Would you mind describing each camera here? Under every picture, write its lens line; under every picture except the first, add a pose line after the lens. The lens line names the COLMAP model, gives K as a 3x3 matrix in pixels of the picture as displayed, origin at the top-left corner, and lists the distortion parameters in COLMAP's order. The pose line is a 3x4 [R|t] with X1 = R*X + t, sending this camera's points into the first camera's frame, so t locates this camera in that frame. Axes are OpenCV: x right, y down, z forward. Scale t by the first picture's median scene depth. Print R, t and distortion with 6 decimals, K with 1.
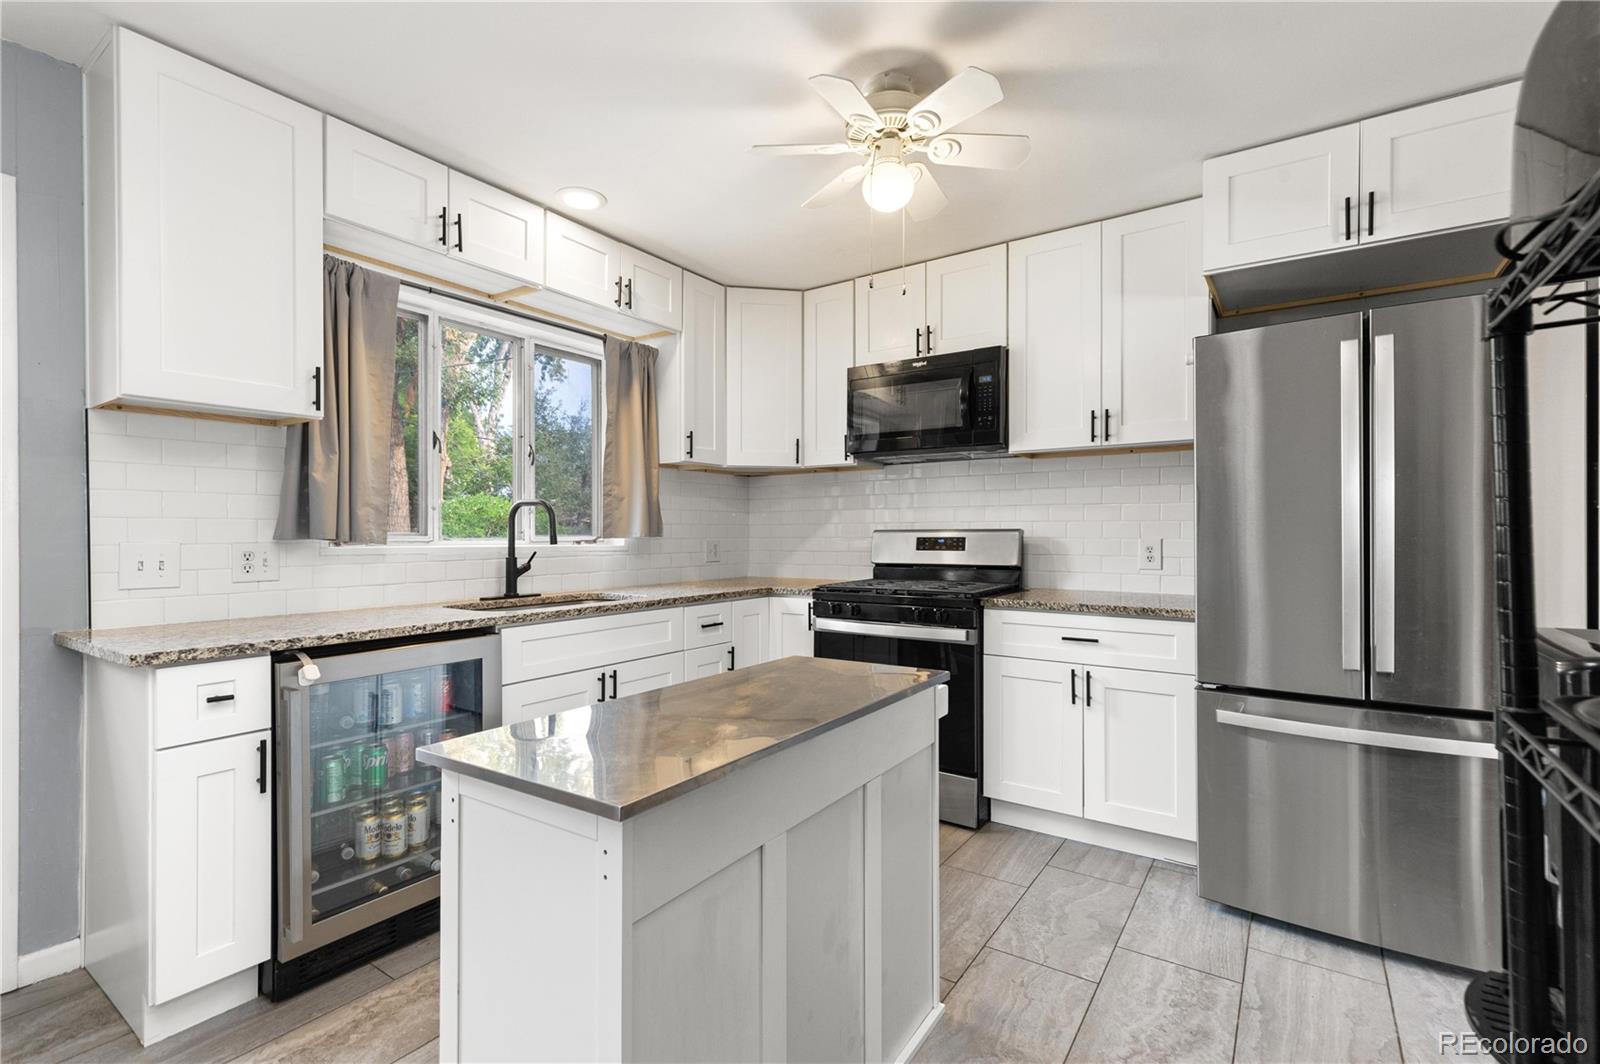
lens RADIAL K [[716.6, 0, 798.6], [0, 716.6, 535.9], [0, 0, 1]] dist [0.002070, 0.001955]
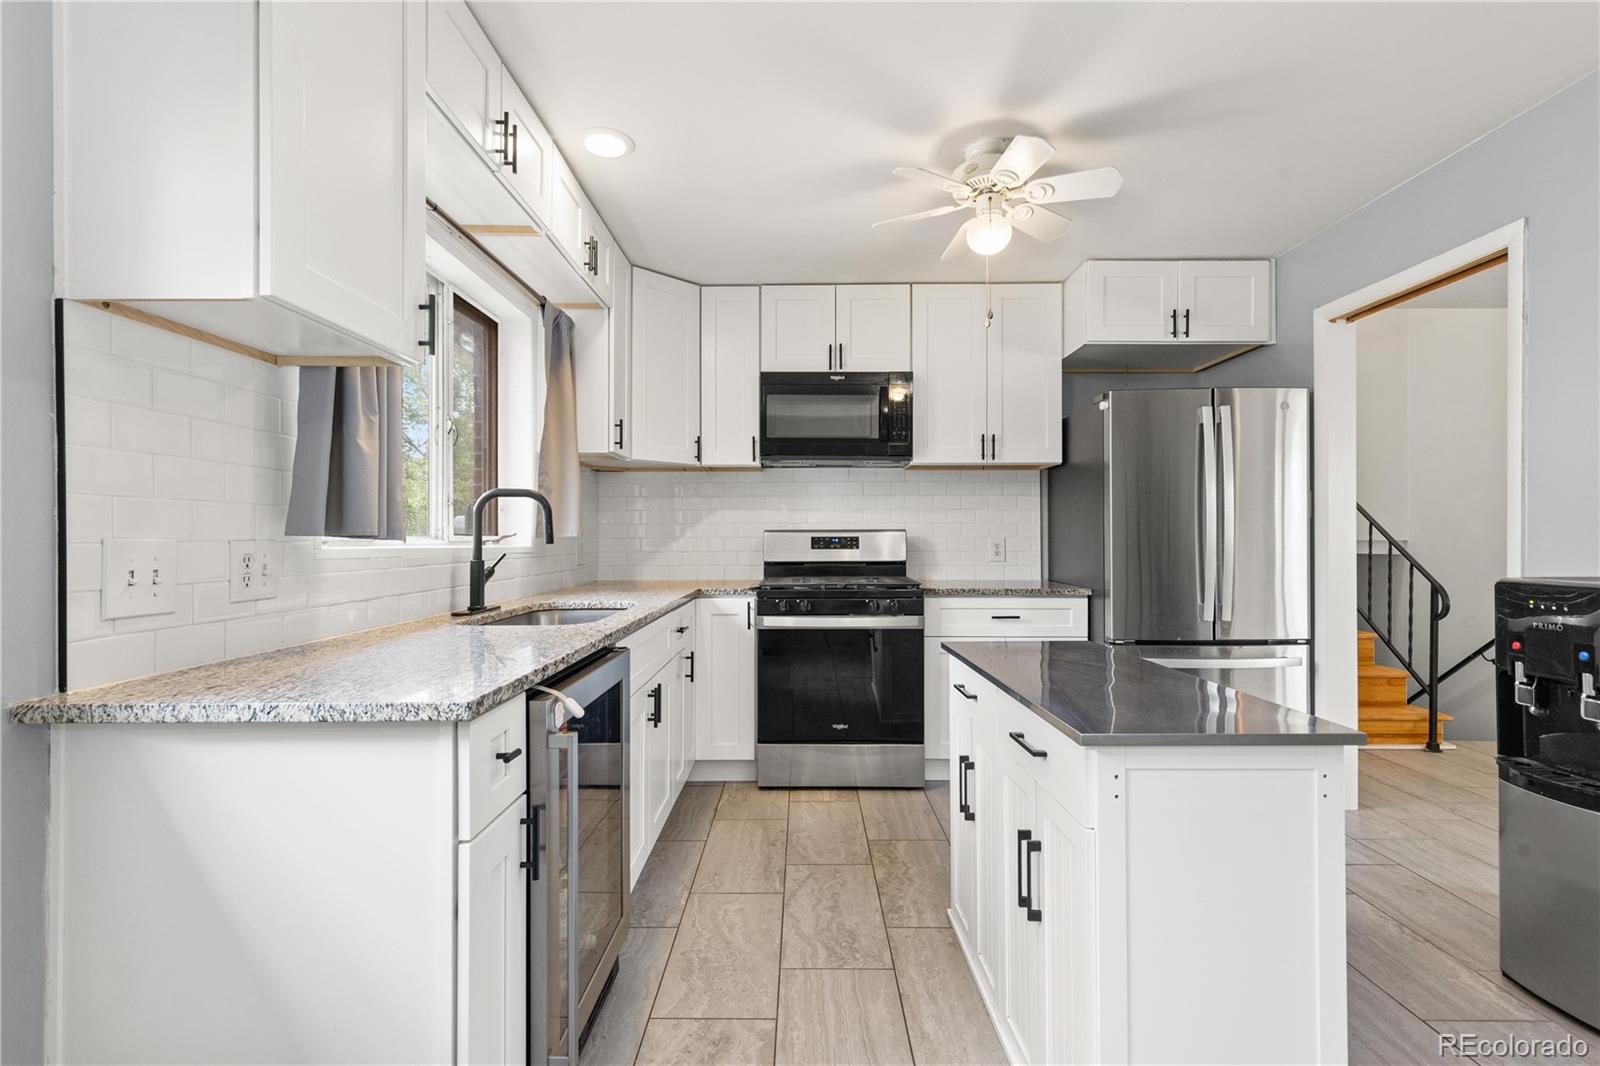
lens RADIAL K [[716.6, 0, 793.8], [0, 716.6, 536.1], [0, 0, 1]] dist [0.002070, 0.001955]
pose [[0.830857, 0.000919, 0.556485, -0.518546], [0.002452, 0.999983, -0.005312, 0.007281], [-0.556481, 0.005778, 0.830840, 0.139297]]
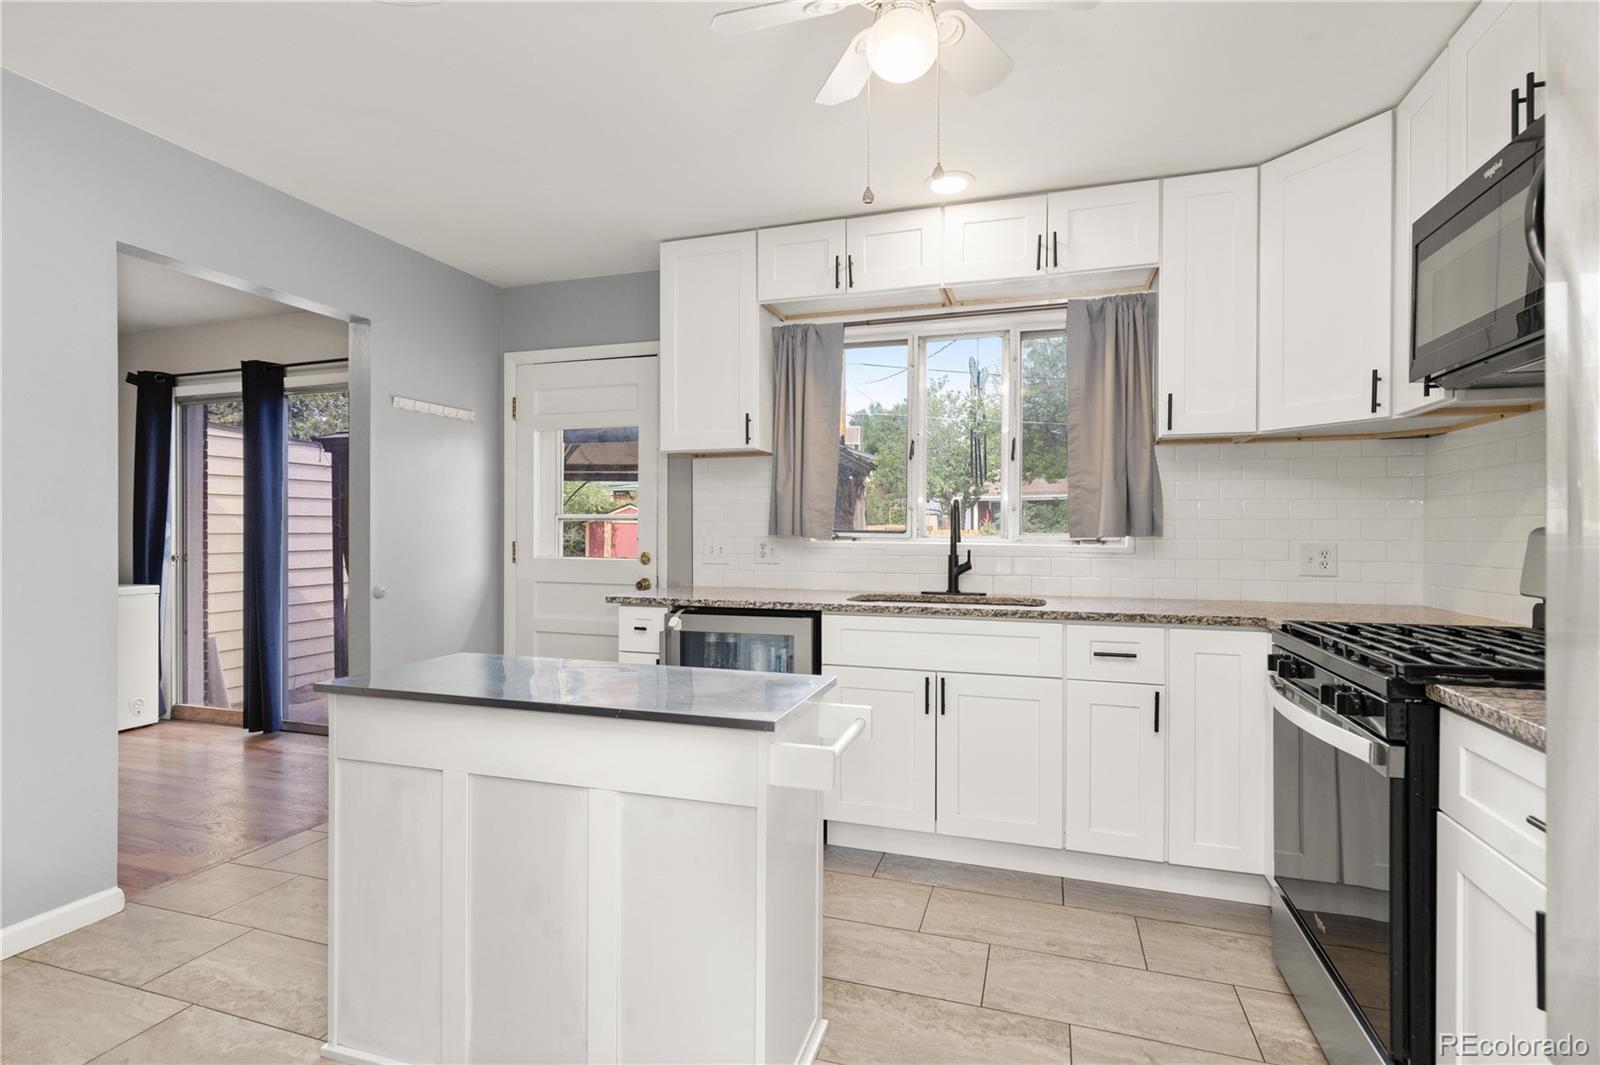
lens RADIAL K [[762.1, 0, 800.8], [0, 762.1, 531.1], [0, 0, 1]] dist [-0.003649, -0.000457]
pose [[0.289376, 0.003739, -0.957208, 0.541296], [-0.007358, 0.999972, 0.001681, -0.003883], [0.957187, 0.006556, 0.289395, 0.450246]]
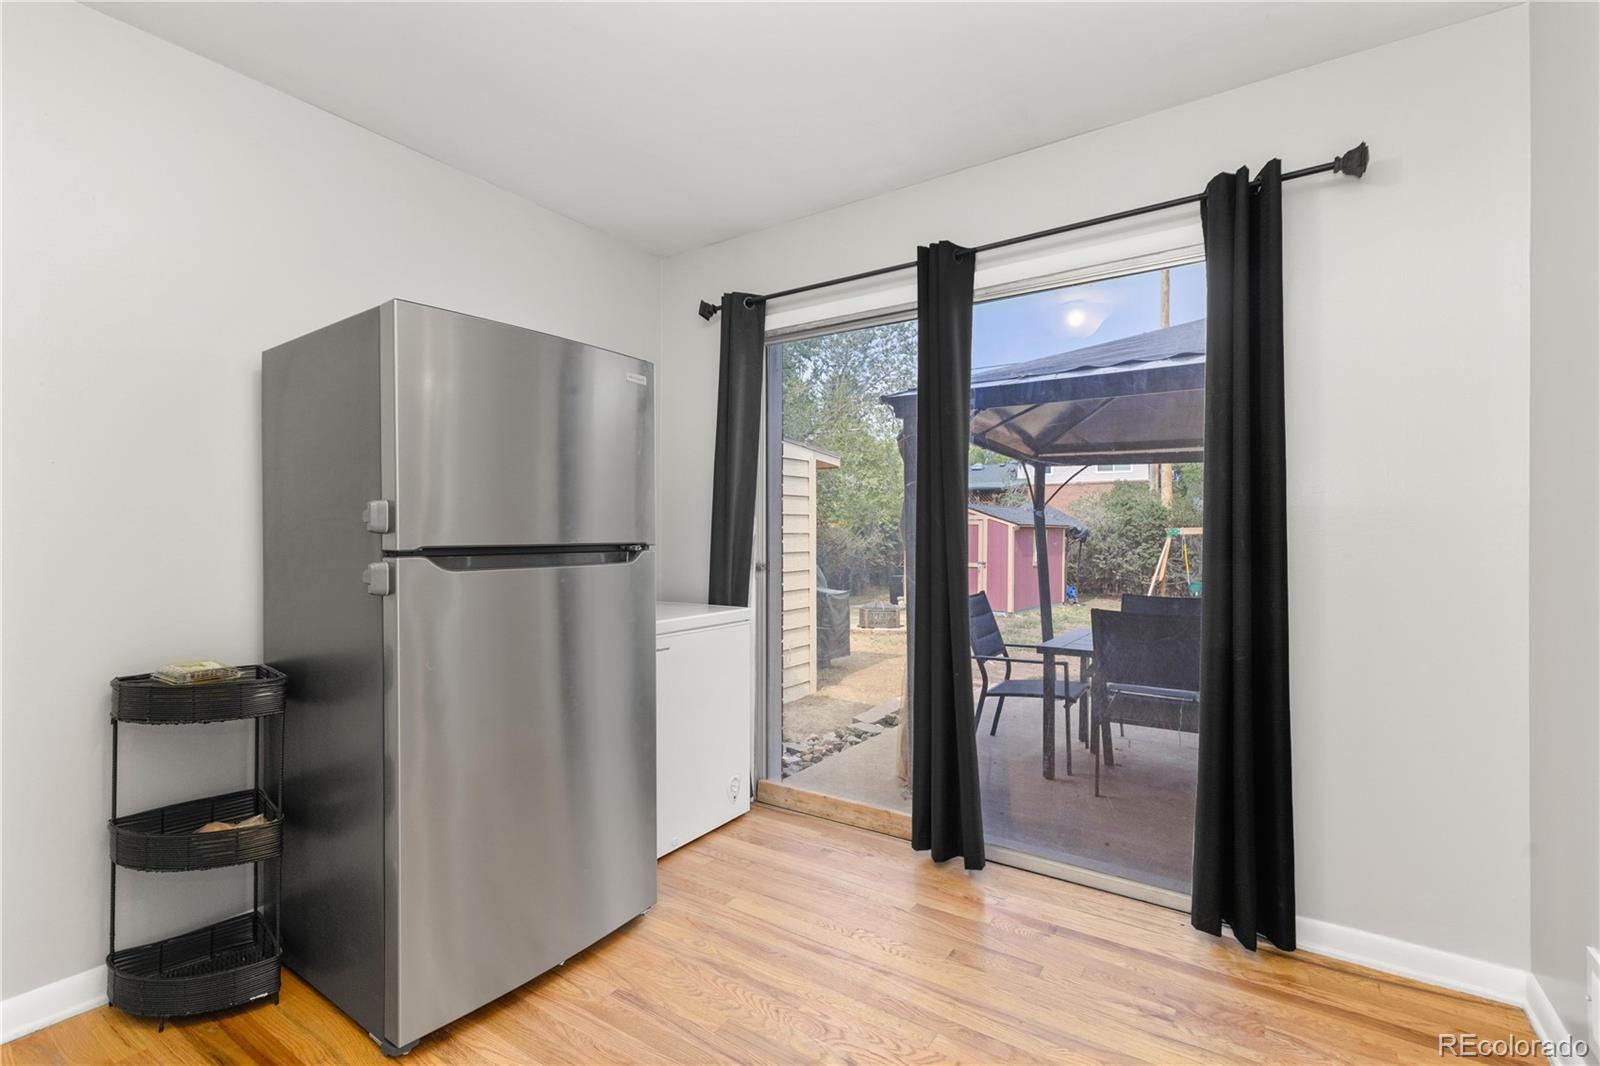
lens RADIAL K [[716.6, 0, 790.5], [0, 716.6, 529.2], [0, 0, 1]] dist [0.002070, 0.001955]
pose [[0.010784, -0.003360, -0.999936, -0.268445], [-0.005123, 0.999981, -0.003416, 0.011388], [0.999929, 0.005159, 0.010766, -0.258048]]
